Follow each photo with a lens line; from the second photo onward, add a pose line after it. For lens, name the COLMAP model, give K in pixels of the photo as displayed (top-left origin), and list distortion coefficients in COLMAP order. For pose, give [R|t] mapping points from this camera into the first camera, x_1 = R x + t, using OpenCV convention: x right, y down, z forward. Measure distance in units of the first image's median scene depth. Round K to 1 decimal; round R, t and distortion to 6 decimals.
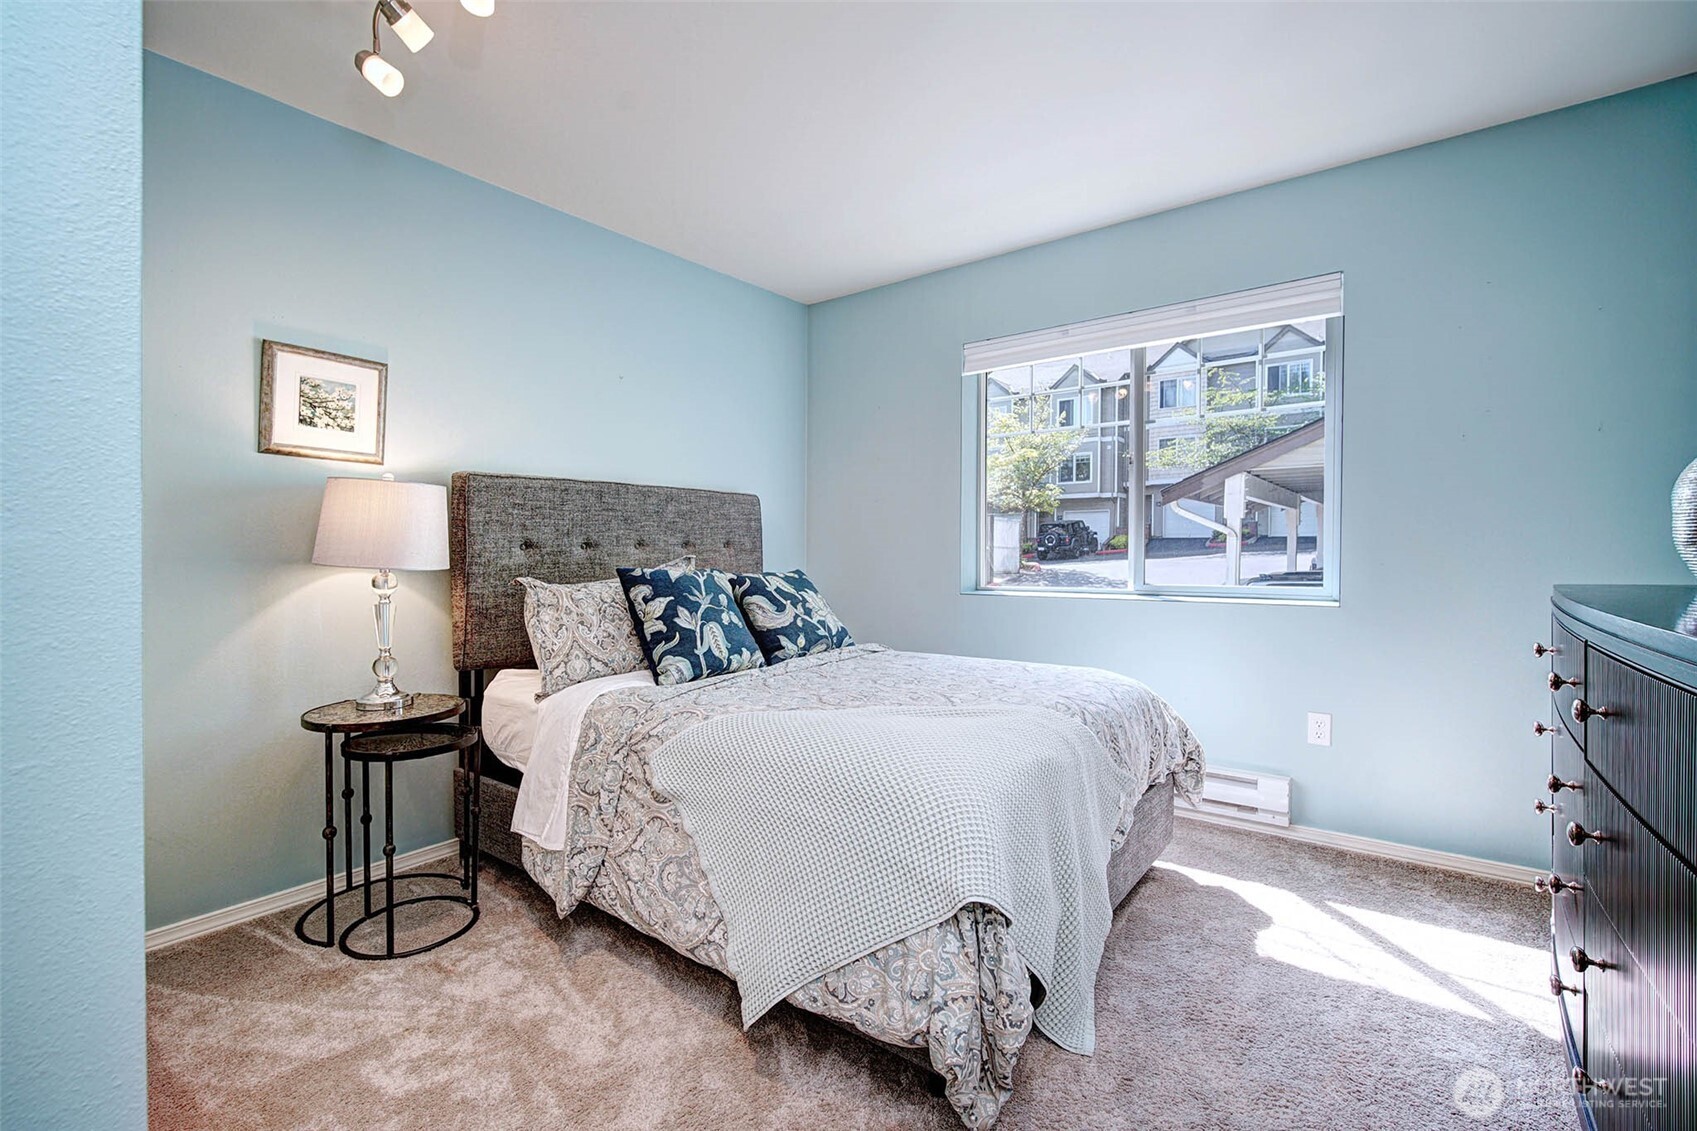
lens RADIAL K [[745.2, 0, 854.1], [0, 745.2, 560.8], [0, 0, 1]] dist [-0.010439, 0.000396]
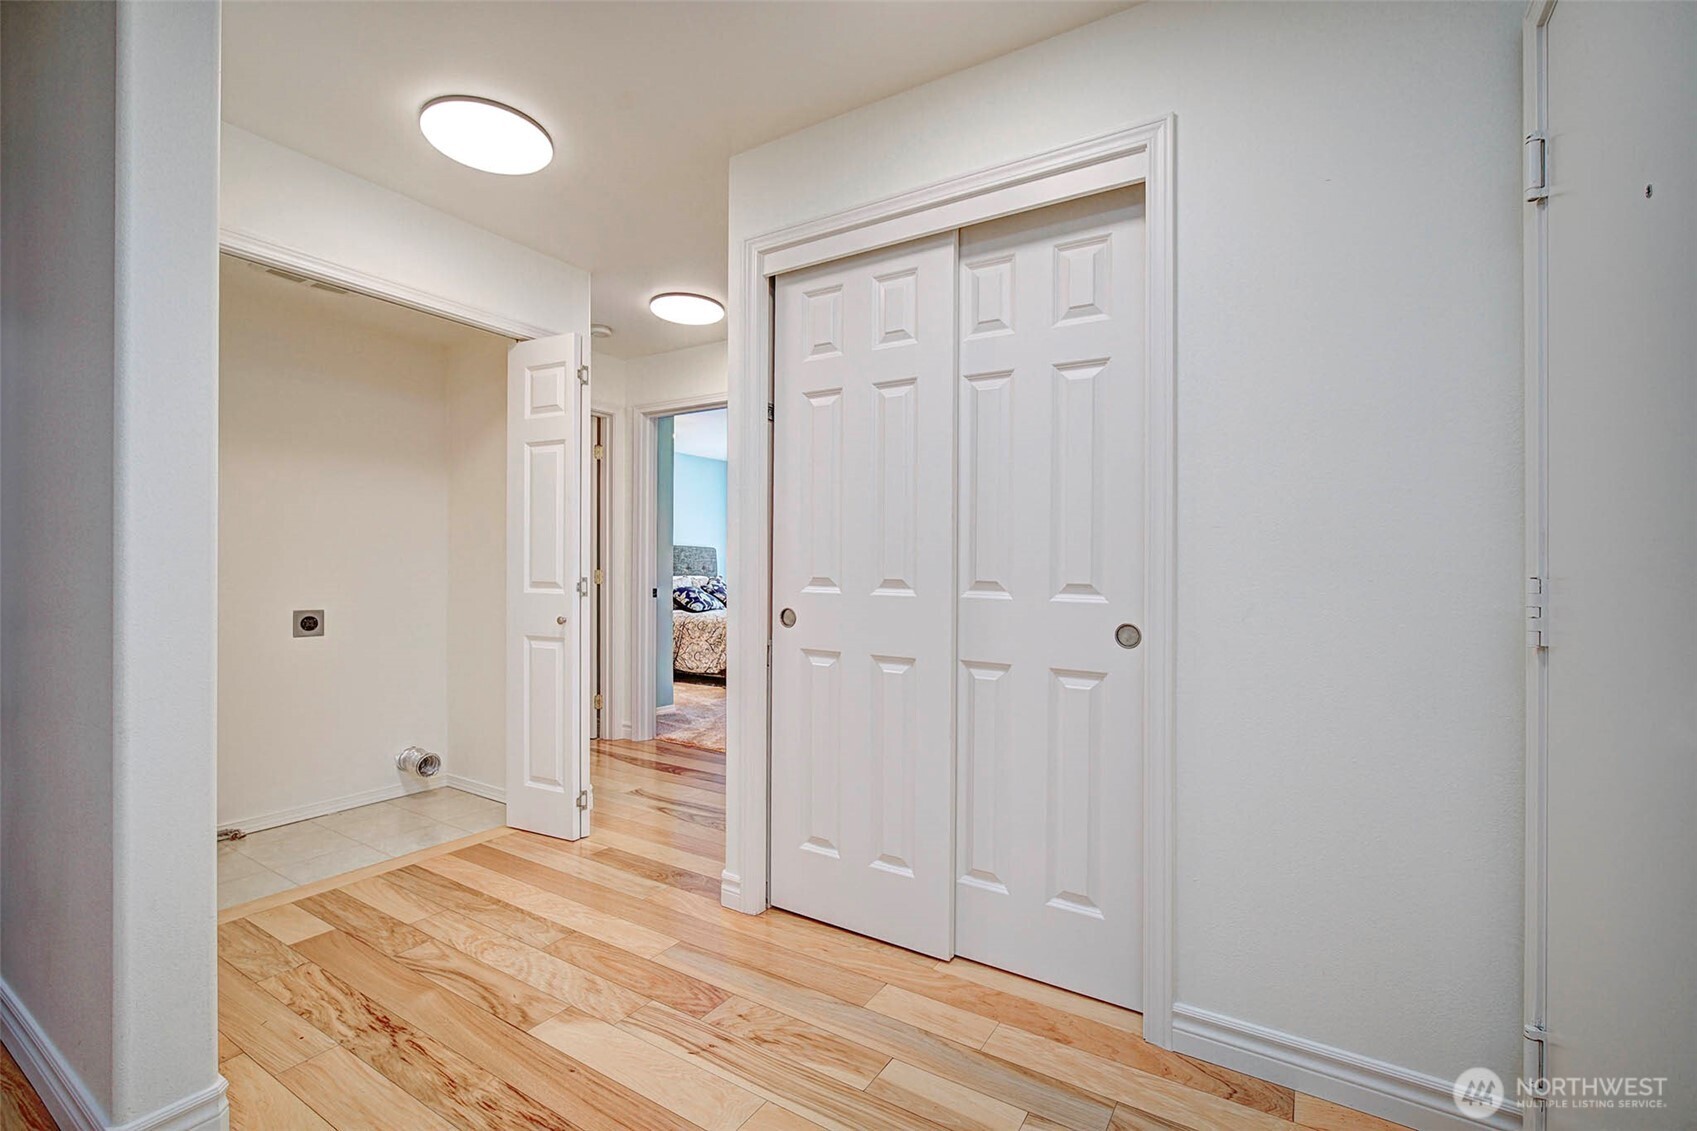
lens RADIAL K [[745.2, 0, 853.8], [0, 745.2, 573.6], [0, 0, 1]] dist [-0.010439, 0.000396]
pose [[0.997055, 0.007177, 0.076357, 0.191982], [-0.007016, 0.999973, -0.002378, -0.002676], [-0.076372, 0.001836, 0.997078, -2.097827]]
